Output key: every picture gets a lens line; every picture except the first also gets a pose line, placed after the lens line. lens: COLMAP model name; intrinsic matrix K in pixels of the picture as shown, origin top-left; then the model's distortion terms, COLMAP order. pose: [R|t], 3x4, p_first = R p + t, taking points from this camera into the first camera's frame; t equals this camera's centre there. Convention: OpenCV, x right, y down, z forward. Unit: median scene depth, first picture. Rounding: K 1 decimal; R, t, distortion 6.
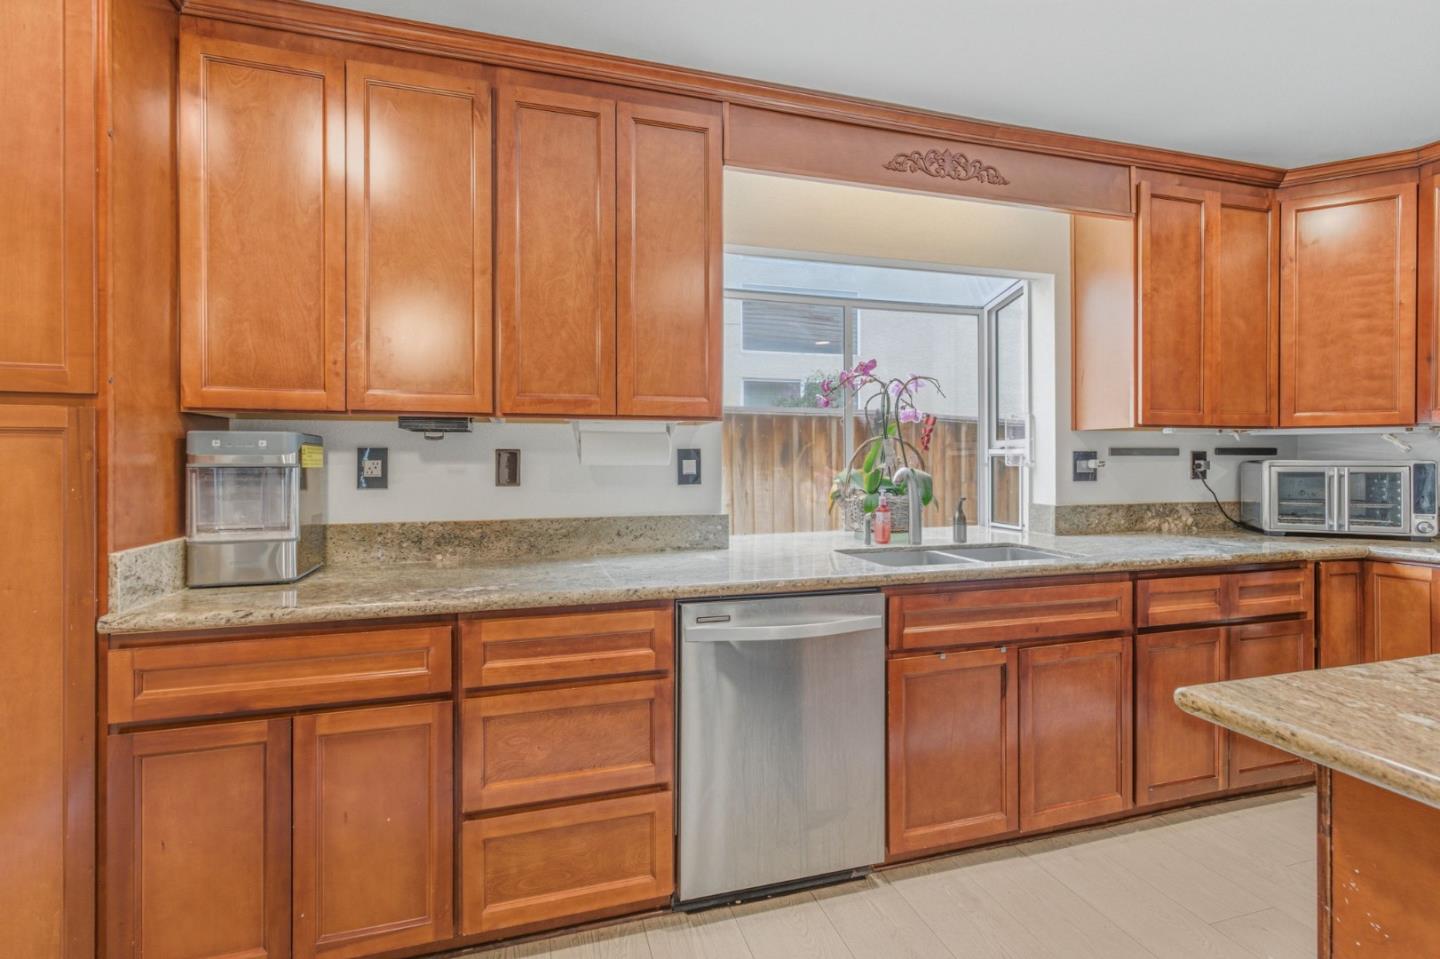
lens RADIAL K [[657.2, 0, 721.9], [0, 657.2, 461.7], [0, 0, 1]] dist [-0.002528, 0.002431]
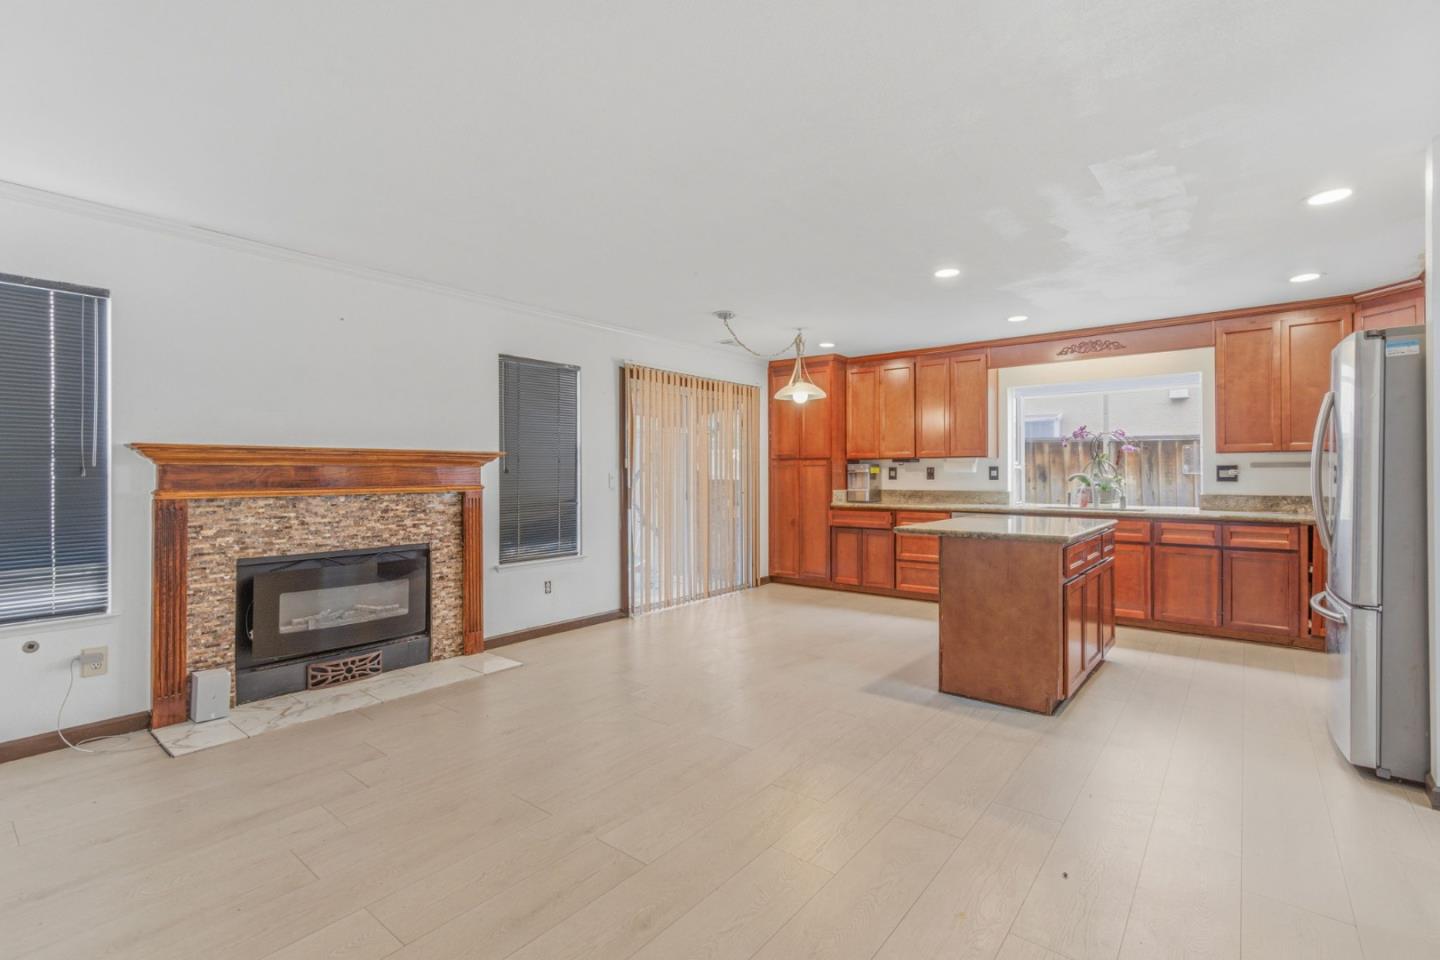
lens RADIAL K [[657.2, 0, 721.1], [0, 657.2, 471.7], [0, 0, 1]] dist [-0.002528, 0.002431]
pose [[0.570712, -0.001465, -0.821149, 1.443647], [0.000490, 0.999999, -0.001443, 0.004371], [0.821150, 0.000421, 0.570712, -1.369139]]
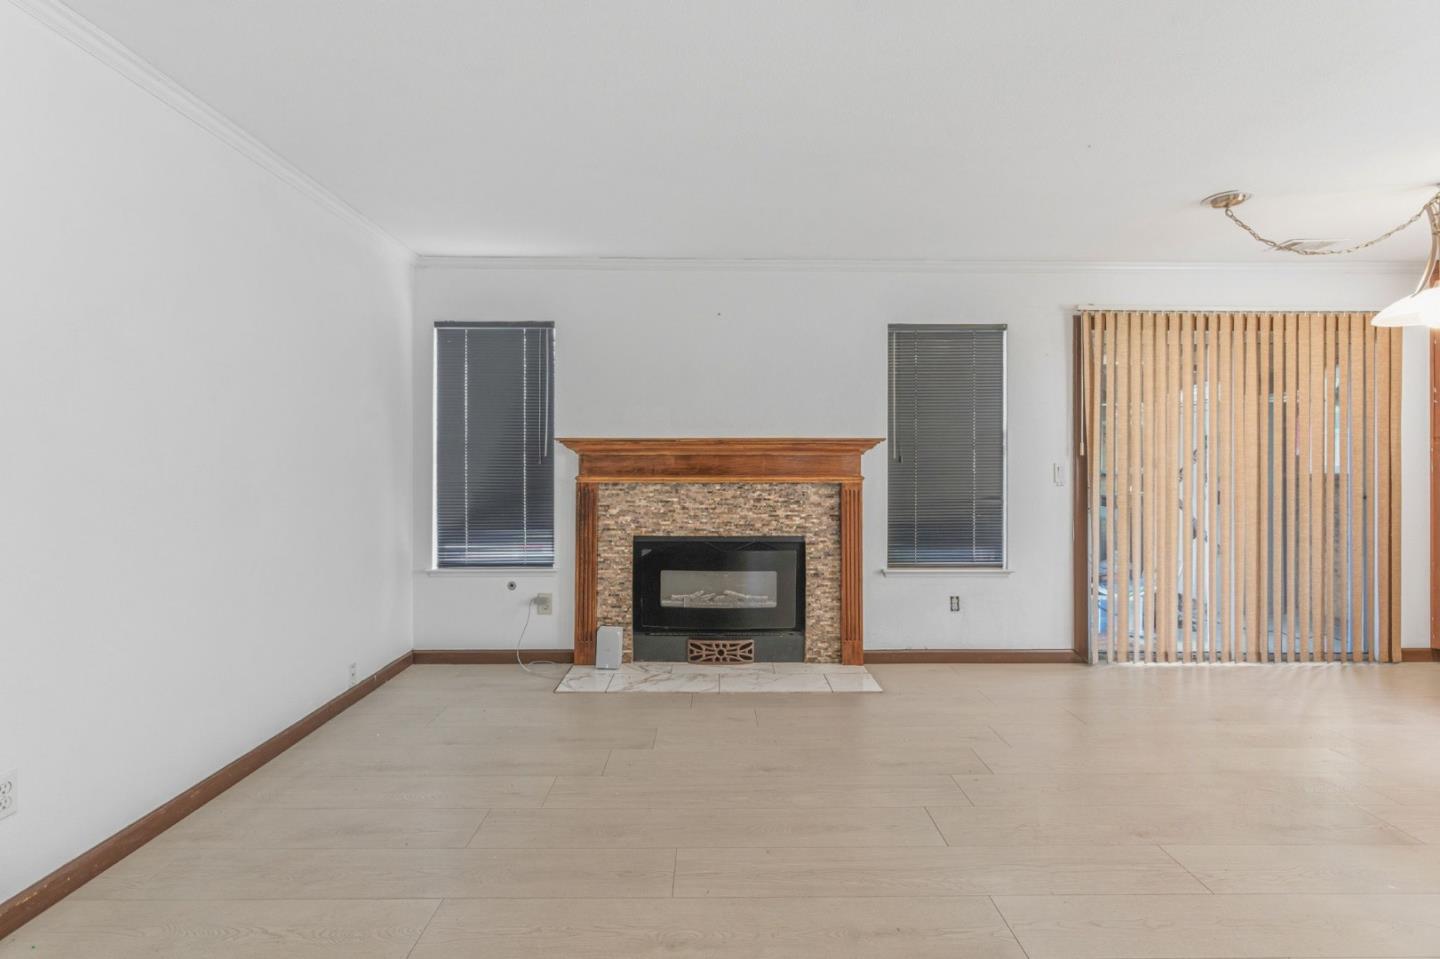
lens RADIAL K [[657.2, 0, 730.8], [0, 657.2, 461.9], [0, 0, 1]] dist [-0.002528, 0.002431]
pose [[-0.274427, 0.003338, -0.961602, 1.208431], [-0.001618, 0.999991, 0.003933, -0.001478], [0.961607, 0.002635, -0.274419, -0.750191]]
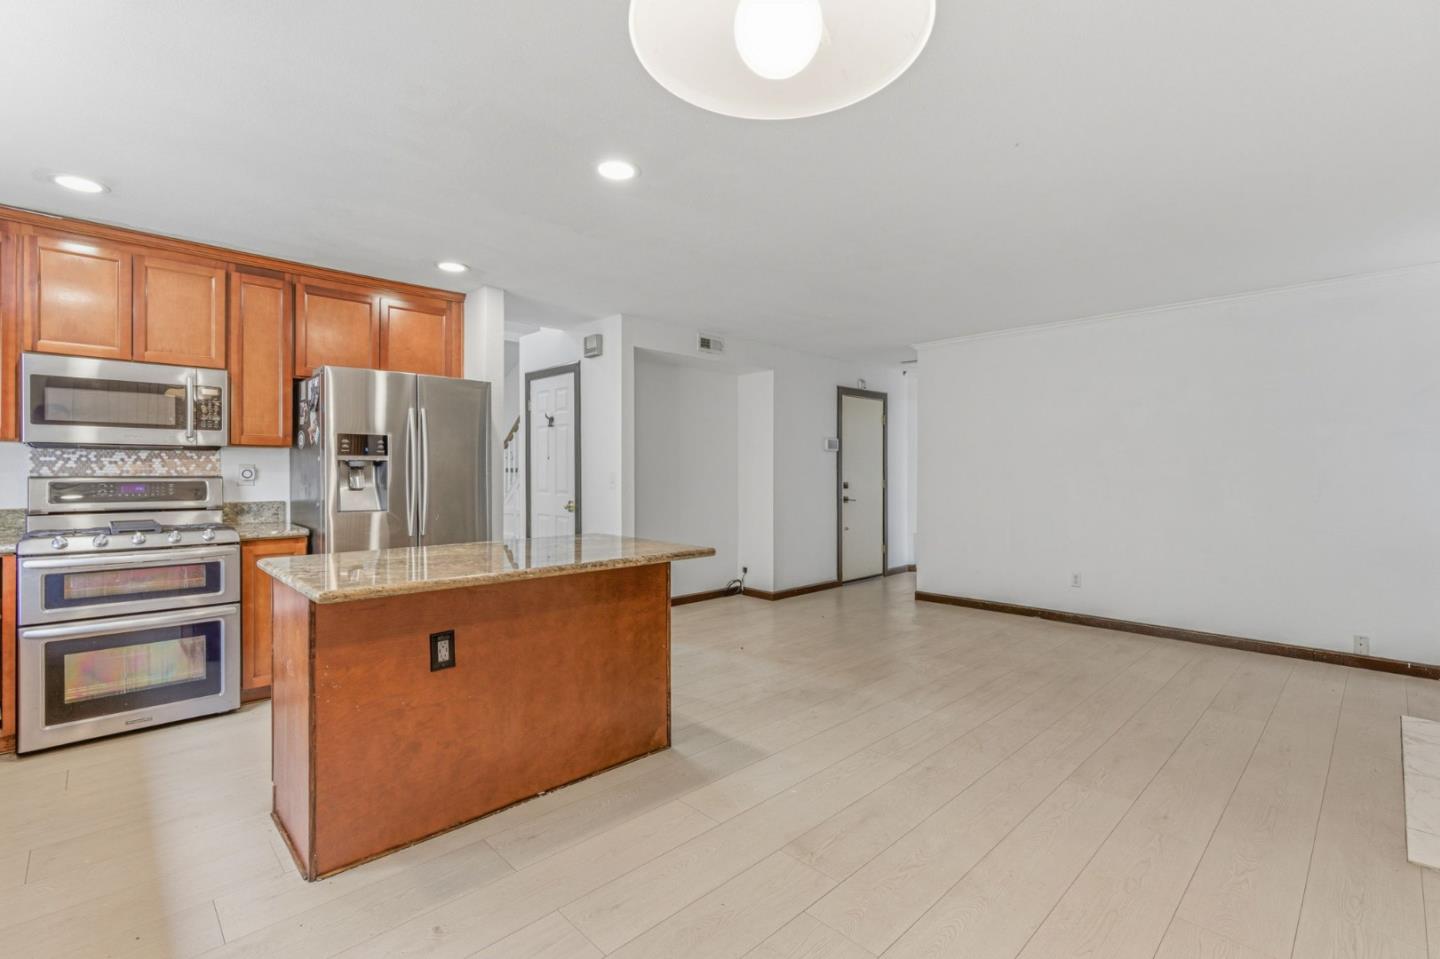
lens RADIAL K [[657.2, 0, 716.5], [0, 657.2, 468.3], [0, 0, 1]] dist [-0.002528, 0.002431]
pose [[-0.463597, 0.005419, 0.886030, -0.563205], [0.000959, 0.999984, -0.005614, 0.002607], [-0.886046, -0.001752, -0.463595, 0.338903]]
